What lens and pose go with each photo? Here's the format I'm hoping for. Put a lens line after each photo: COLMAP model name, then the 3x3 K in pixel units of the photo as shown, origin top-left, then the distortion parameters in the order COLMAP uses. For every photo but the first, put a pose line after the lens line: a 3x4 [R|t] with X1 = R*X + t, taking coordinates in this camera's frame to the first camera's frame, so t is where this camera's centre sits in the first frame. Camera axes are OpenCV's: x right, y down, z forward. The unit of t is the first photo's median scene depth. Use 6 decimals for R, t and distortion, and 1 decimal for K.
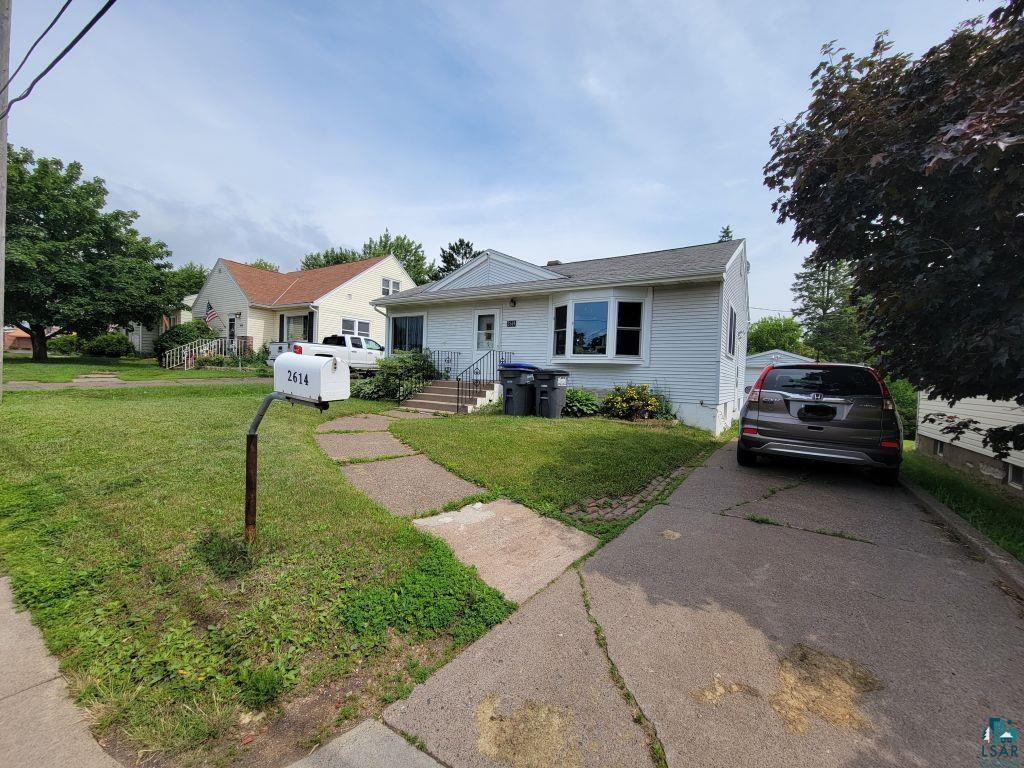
lens RADIAL K [[415.2, 0, 510.3], [0, 415.2, 387.7], [0, 0, 1]] dist [-0.000930, 0.000180]
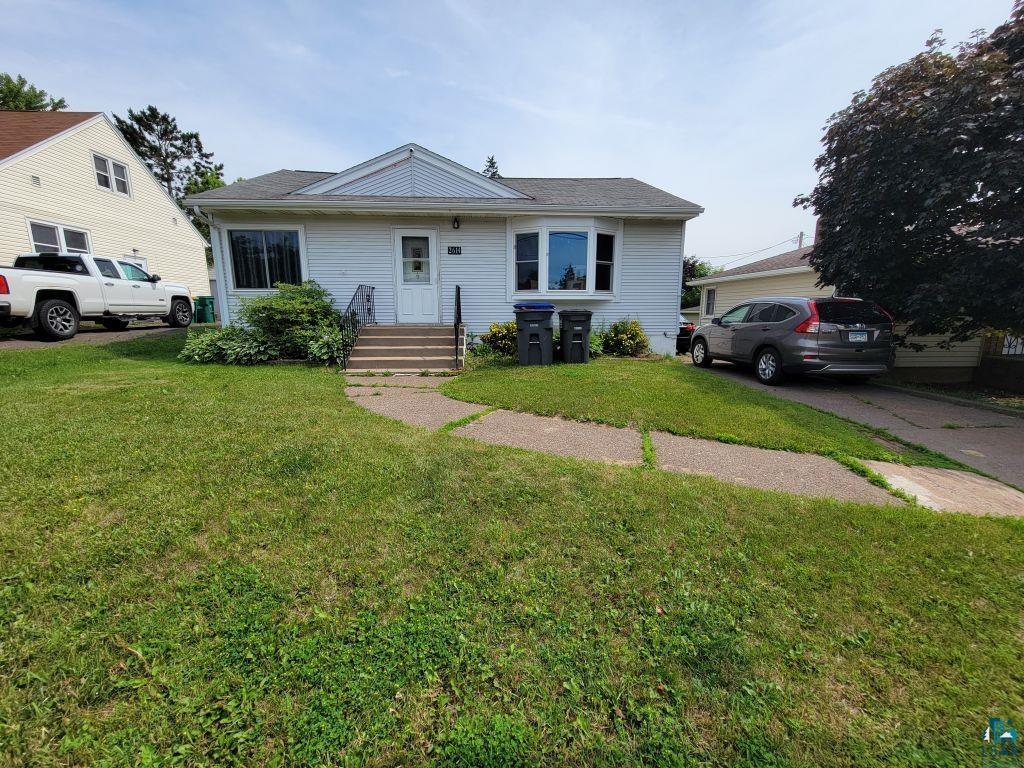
lens RADIAL K [[415.2, 0, 508.2], [0, 415.2, 385.5], [0, 0, 1]] dist [-0.000930, 0.000180]
pose [[0.802244, -0.144791, 0.579172, -0.402304], [0.046808, 0.982412, 0.180763, -0.036512], [-0.595159, -0.117906, 0.794912, 0.257146]]
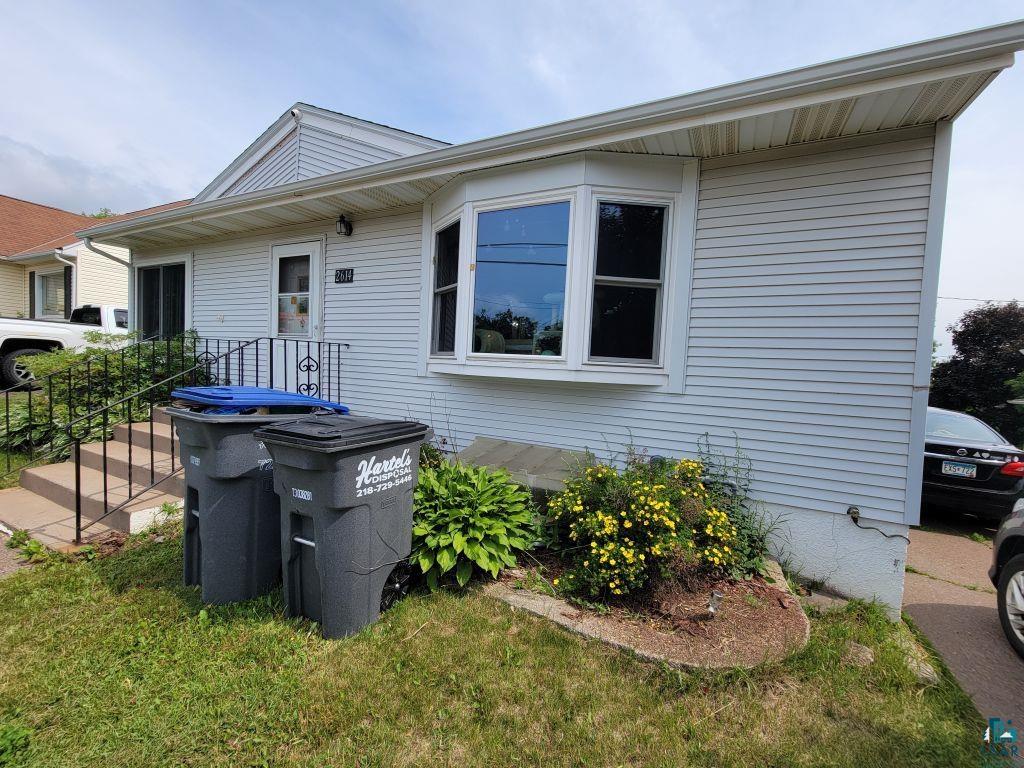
lens RADIAL K [[415.2, 0, 506.5], [0, 415.2, 387.3], [0, 0, 1]] dist [-0.000930, 0.000180]
pose [[0.992906, 0.004463, 0.118816, 0.115072], [-0.007811, 0.999585, 0.027729, -0.050555], [-0.118643, -0.028461, 0.992529, 0.530083]]
